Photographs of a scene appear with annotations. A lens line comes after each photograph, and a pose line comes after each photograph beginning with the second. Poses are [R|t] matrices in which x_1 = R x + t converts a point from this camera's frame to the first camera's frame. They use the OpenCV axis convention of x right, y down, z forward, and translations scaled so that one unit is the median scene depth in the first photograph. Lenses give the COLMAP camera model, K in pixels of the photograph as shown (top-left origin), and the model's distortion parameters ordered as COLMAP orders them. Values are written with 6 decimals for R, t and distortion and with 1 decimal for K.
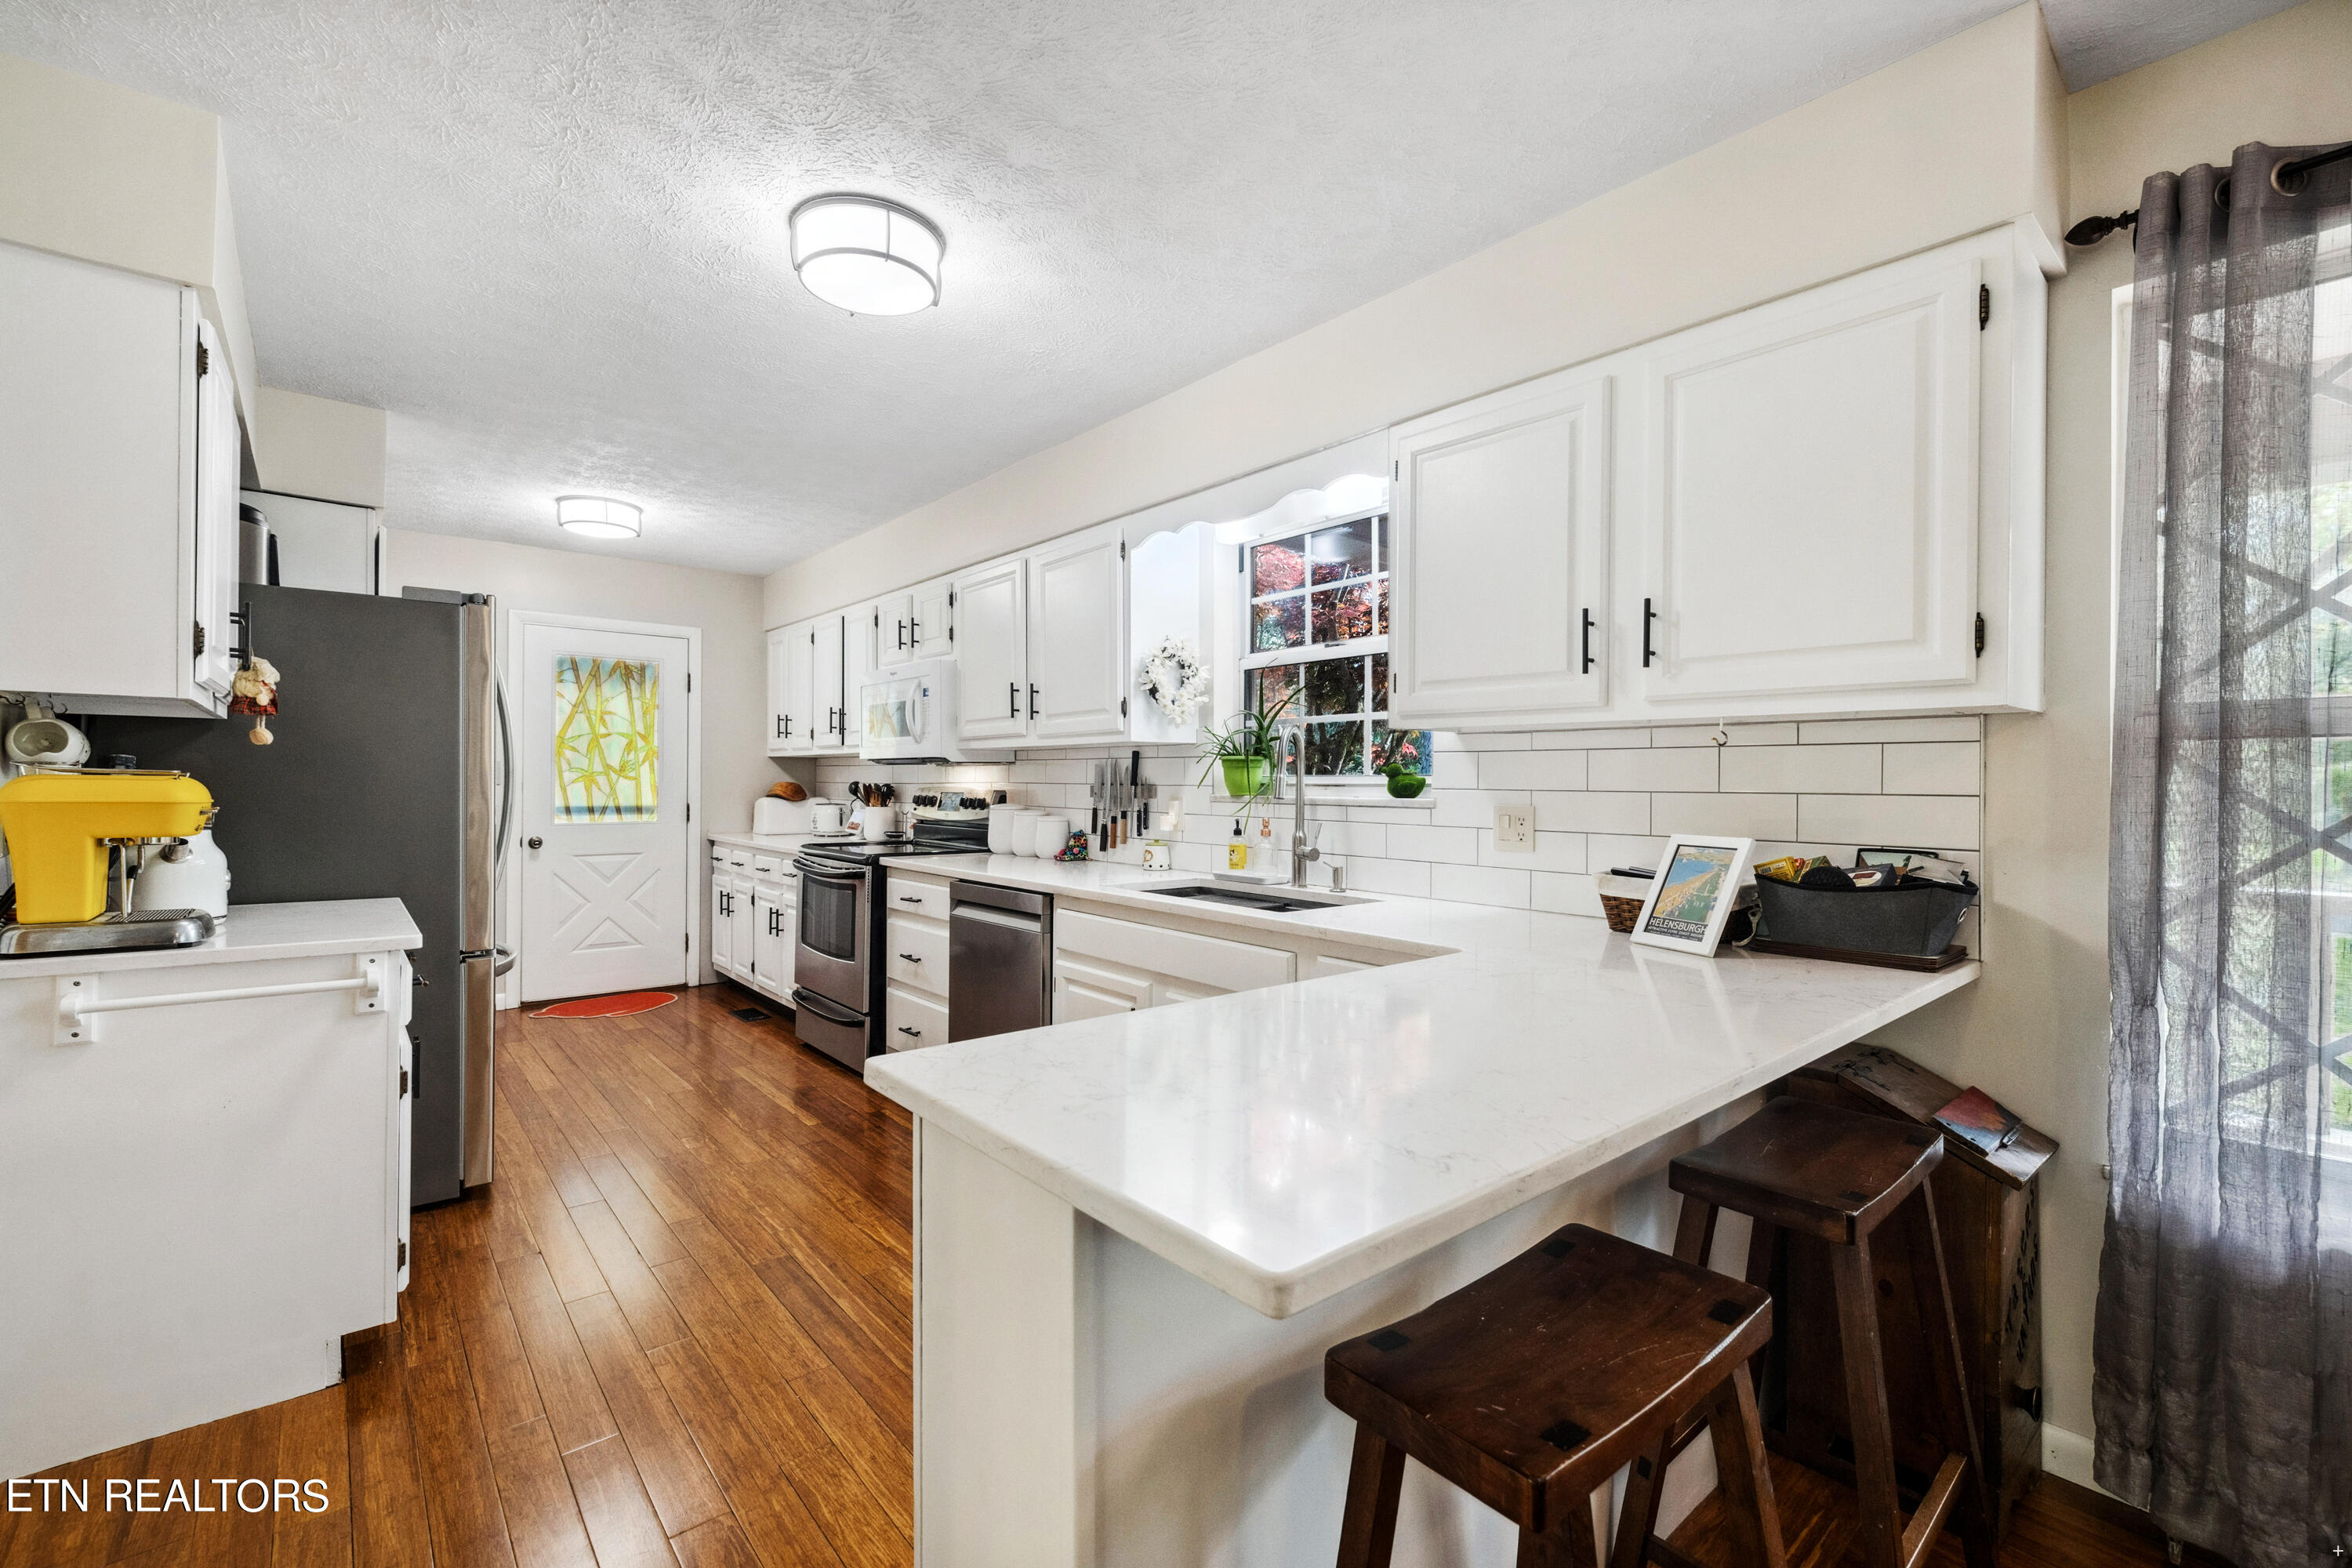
lens RADIAL K [[984.6, 0, 1173.6], [0, 984.6, 785.6], [0, 0, 1]] dist [0.001589, -0.000061]
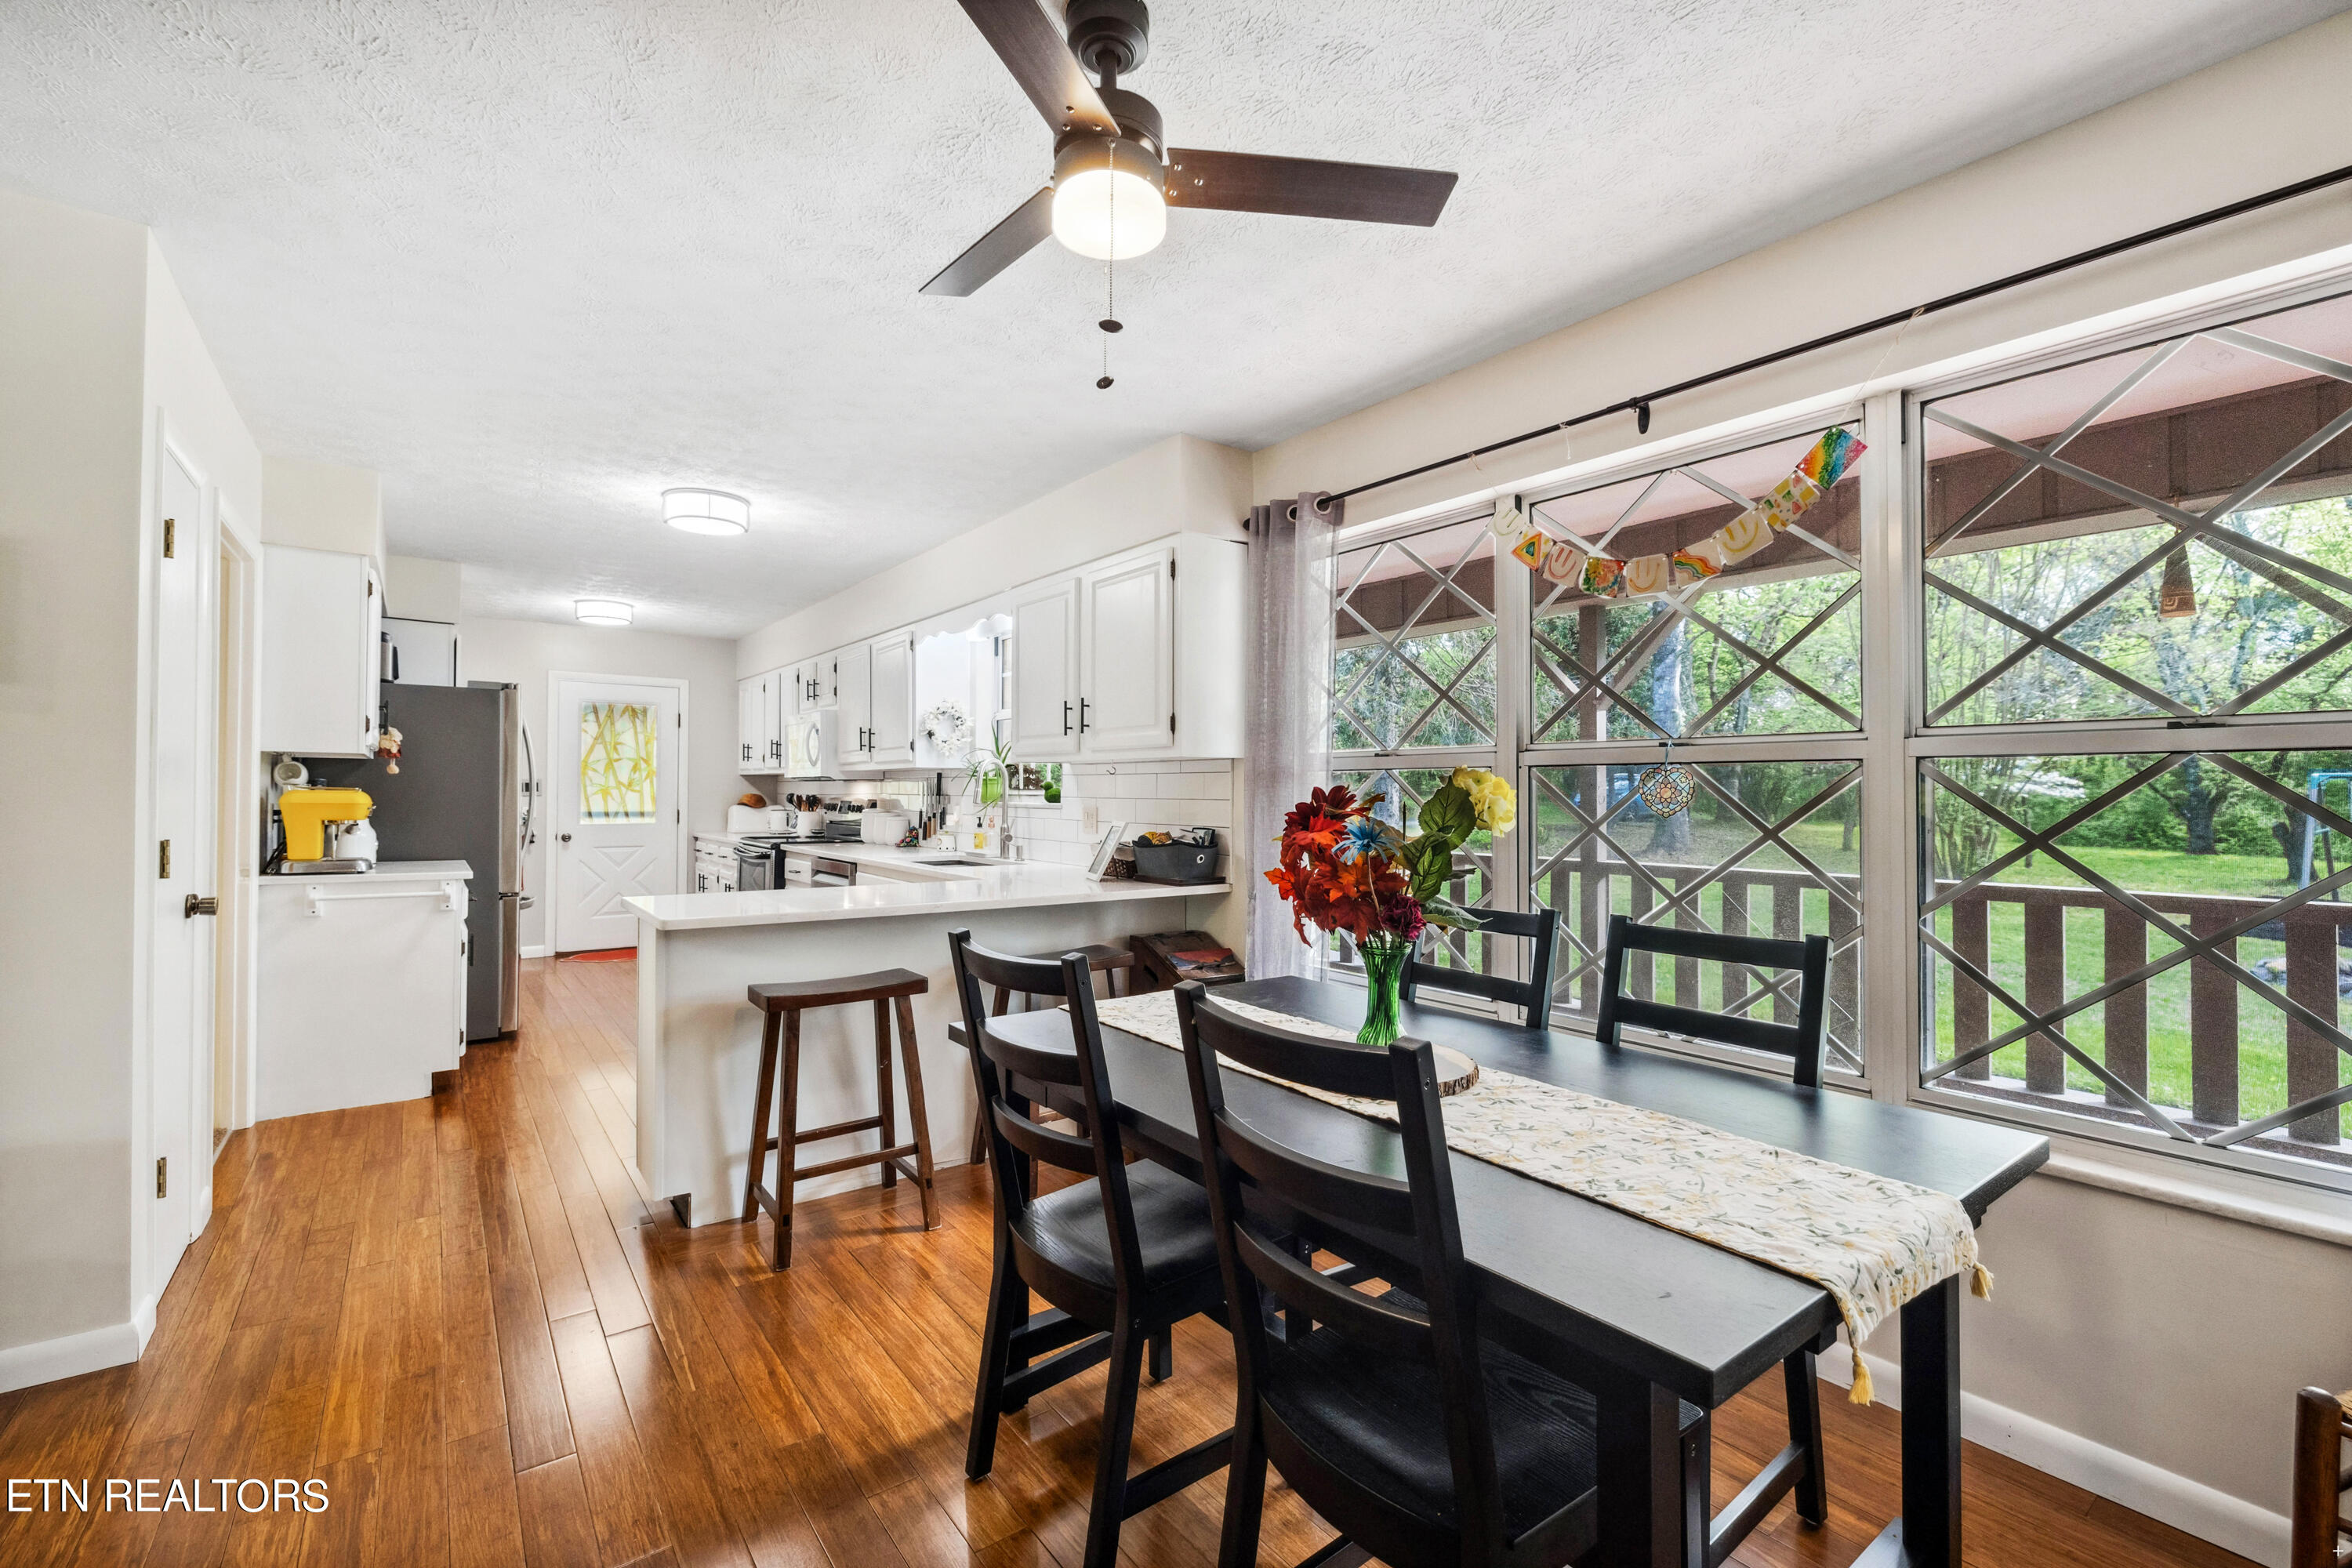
lens RADIAL K [[984.6, 0, 1178.5], [0, 984.6, 788.4], [0, 0, 1]] dist [0.001589, -0.000061]
pose [[0.998607, -0.001643, -0.052729, 0.412078], [0.001150, 0.999955, -0.009378, 0.003459], [0.052742, 0.009305, 0.998565, -0.490163]]
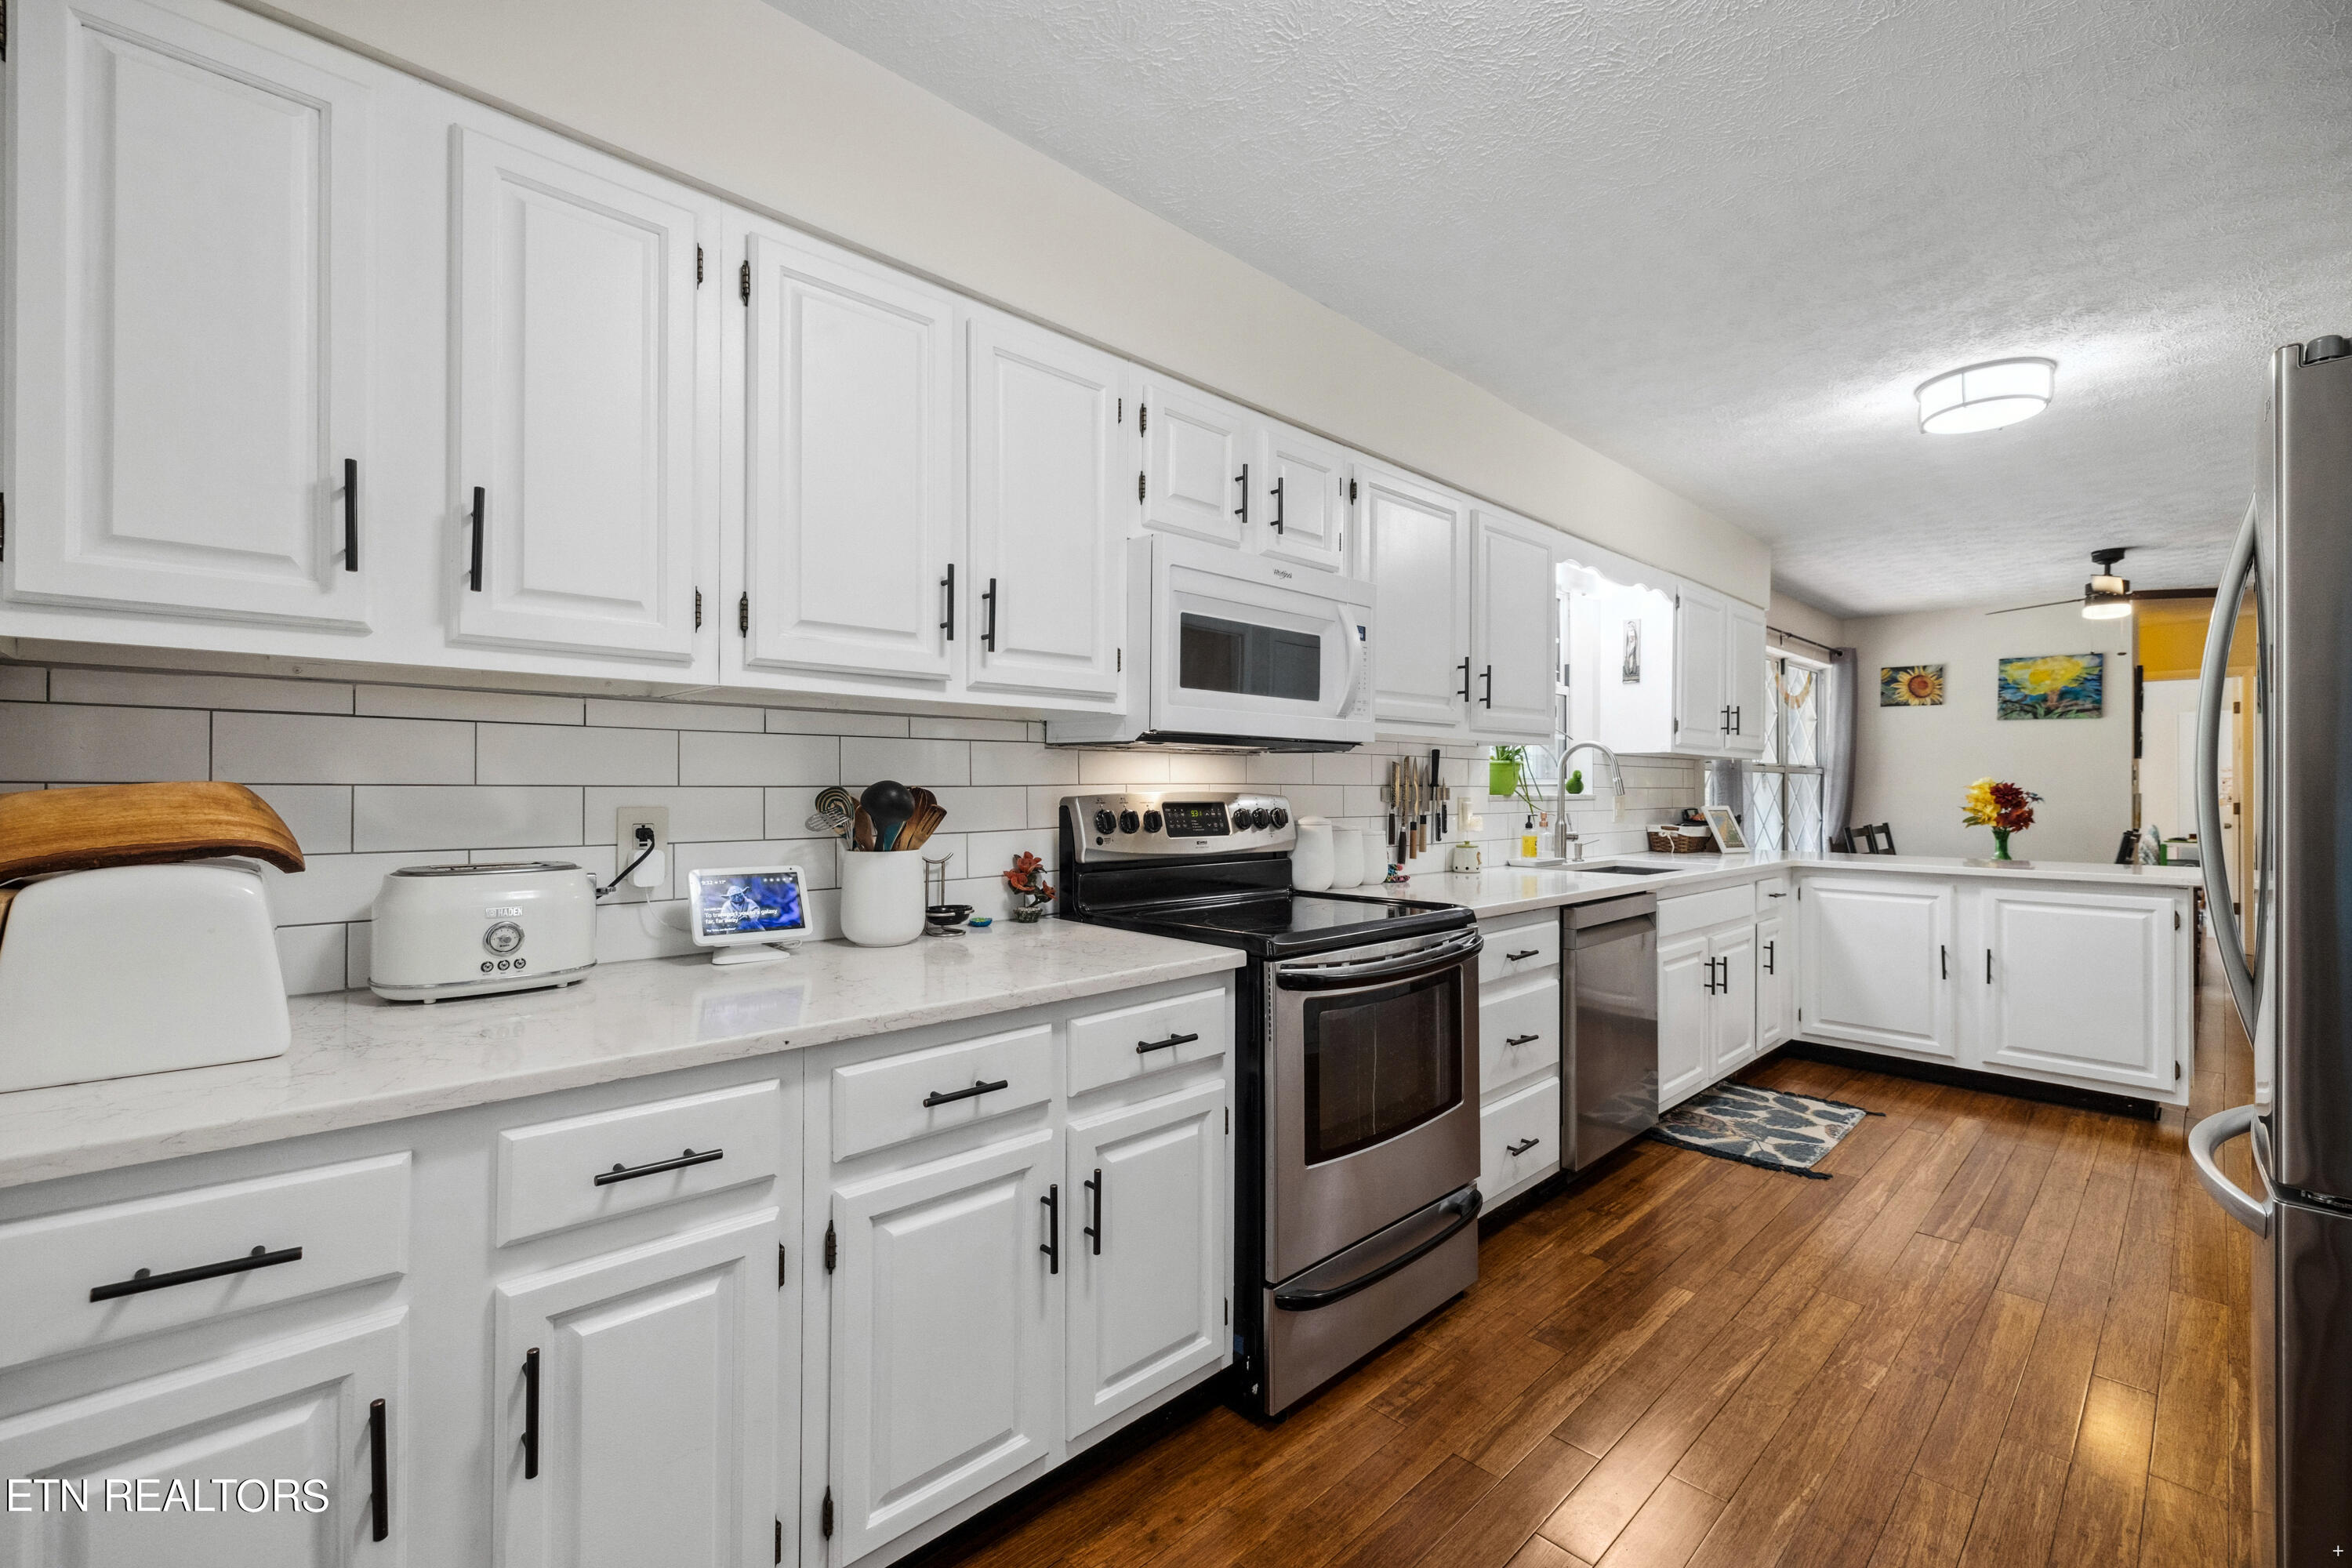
lens RADIAL K [[984.6, 0, 1176.4], [0, 984.6, 779.2], [0, 0, 1]] dist [0.001589, -0.000061]
pose [[-0.049021, -0.011688, 0.998729, -0.966609], [-0.010925, 0.999878, 0.011166, -0.015274], [-0.998738, -0.010364, -0.049143, 1.308418]]
